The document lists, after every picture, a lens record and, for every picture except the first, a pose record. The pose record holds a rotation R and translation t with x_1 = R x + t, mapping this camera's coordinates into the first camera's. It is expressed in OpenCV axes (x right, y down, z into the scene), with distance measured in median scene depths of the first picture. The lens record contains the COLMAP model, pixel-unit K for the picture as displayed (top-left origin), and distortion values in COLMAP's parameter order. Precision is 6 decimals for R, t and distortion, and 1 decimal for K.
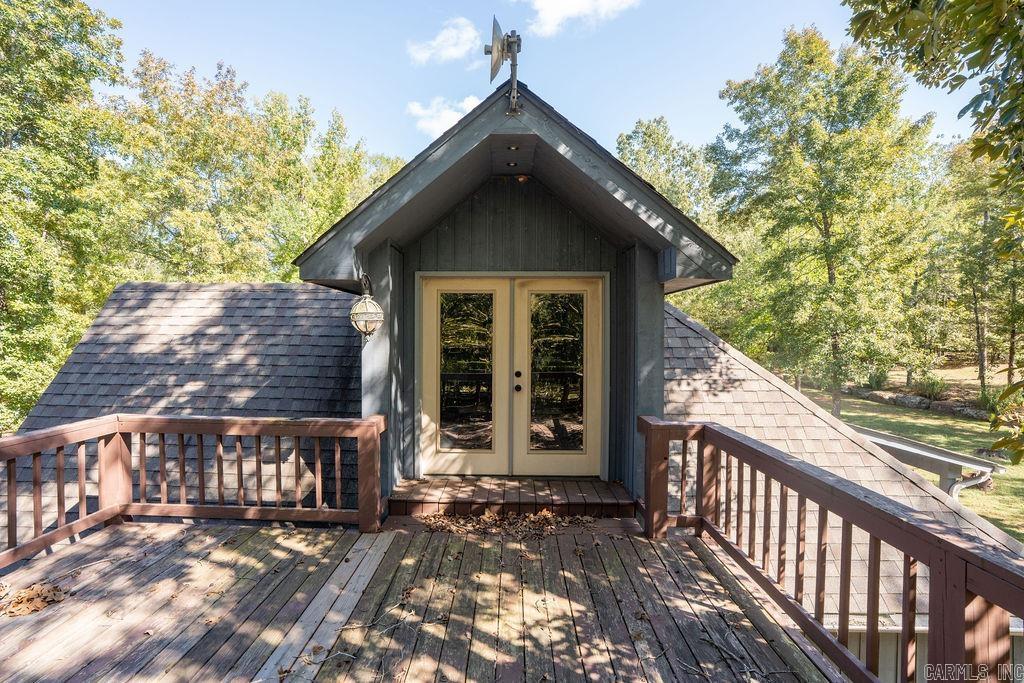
lens RADIAL K [[493.9, 0, 512.0], [0, 493.9, 341.5], [0, 0, 1]] dist [0.000365, 0.000302]
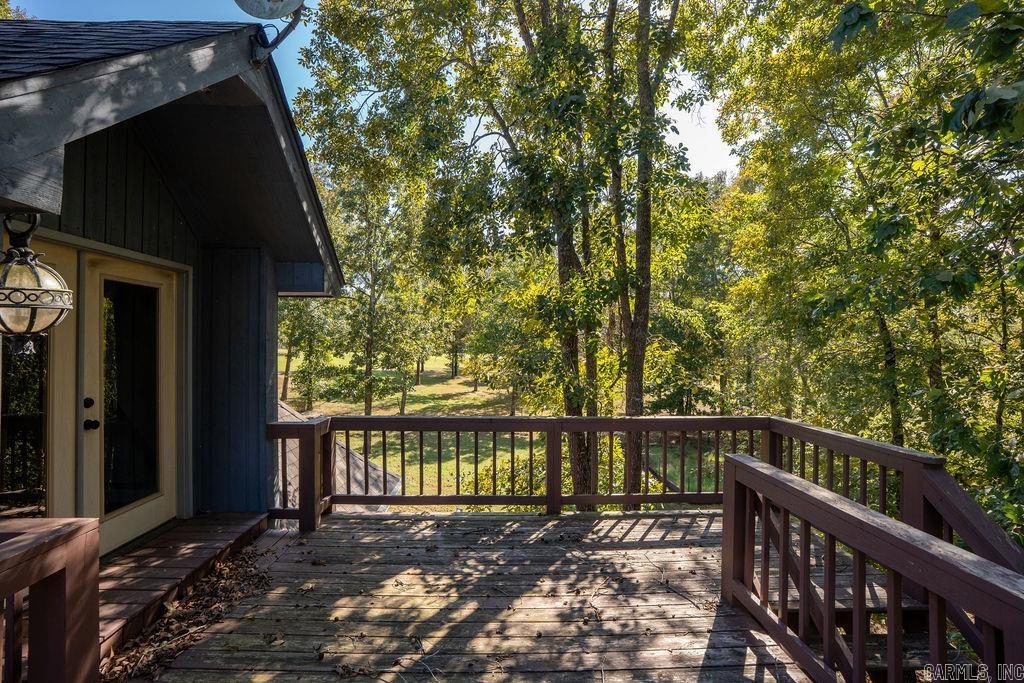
lens RADIAL K [[472.9, 0, 512.0], [0, 472.9, 341.5], [0, 0, 1]] dist [-0.017891, 0.000707]
pose [[-0.030578, 0.003766, 0.999525, -0.615329], [0.010547, 0.999938, -0.003445, -0.005117], [-0.999477, 0.010437, -0.030616, 0.479711]]
